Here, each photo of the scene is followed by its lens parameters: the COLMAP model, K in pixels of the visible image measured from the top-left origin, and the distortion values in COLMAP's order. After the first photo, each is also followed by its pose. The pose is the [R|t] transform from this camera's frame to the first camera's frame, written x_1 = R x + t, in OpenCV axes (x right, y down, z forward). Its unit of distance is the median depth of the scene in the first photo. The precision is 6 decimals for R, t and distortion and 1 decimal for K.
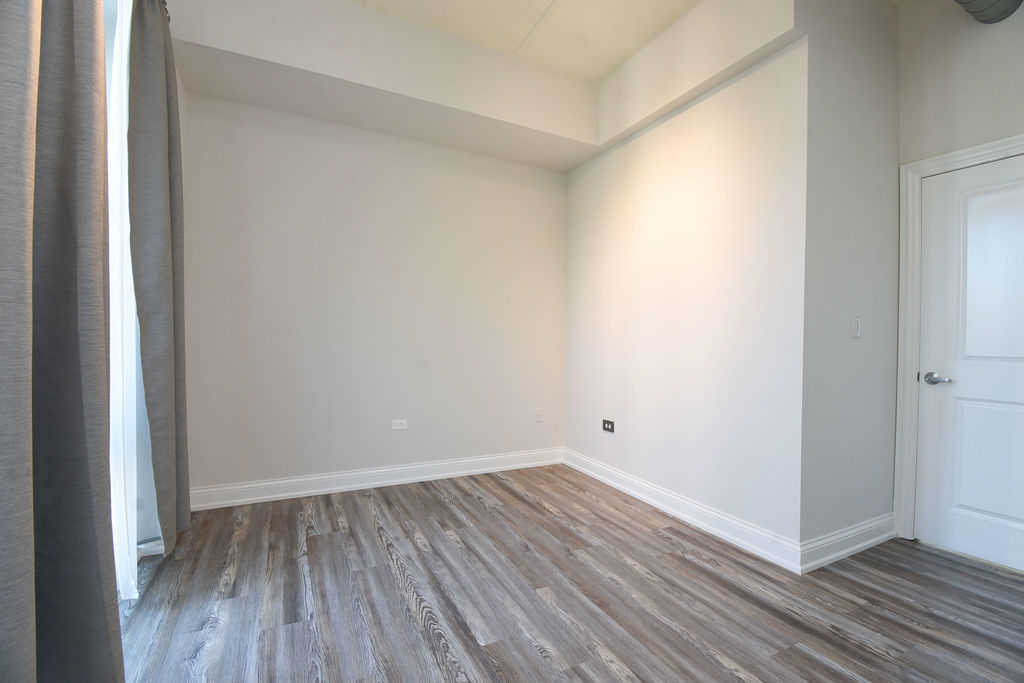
lens RADIAL K [[447.6, 0, 514.6], [0, 447.6, 345.7], [0, 0, 1]] dist [-0.002596, -0.012425]
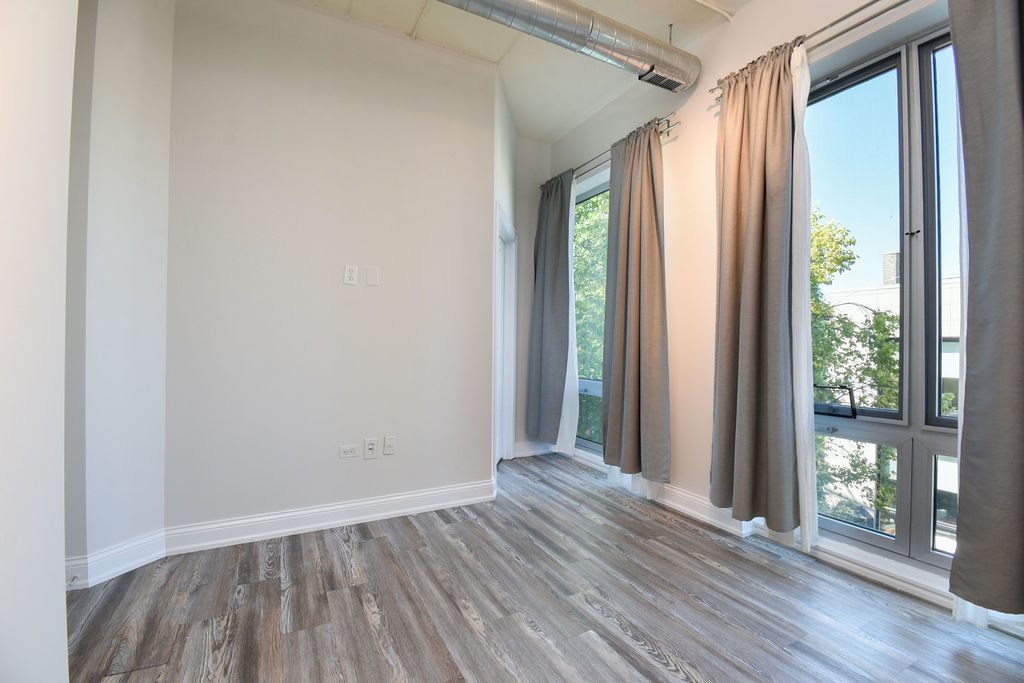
lens RADIAL K [[447.6, 0, 513.1], [0, 447.6, 337.1], [0, 0, 1]] dist [-0.002596, -0.012425]
pose [[-0.999640, -0.023917, -0.012152, 0.139100], [-0.023919, 0.999714, 0.000022, -0.026155], [0.012148, 0.000313, -0.999926, 2.002004]]
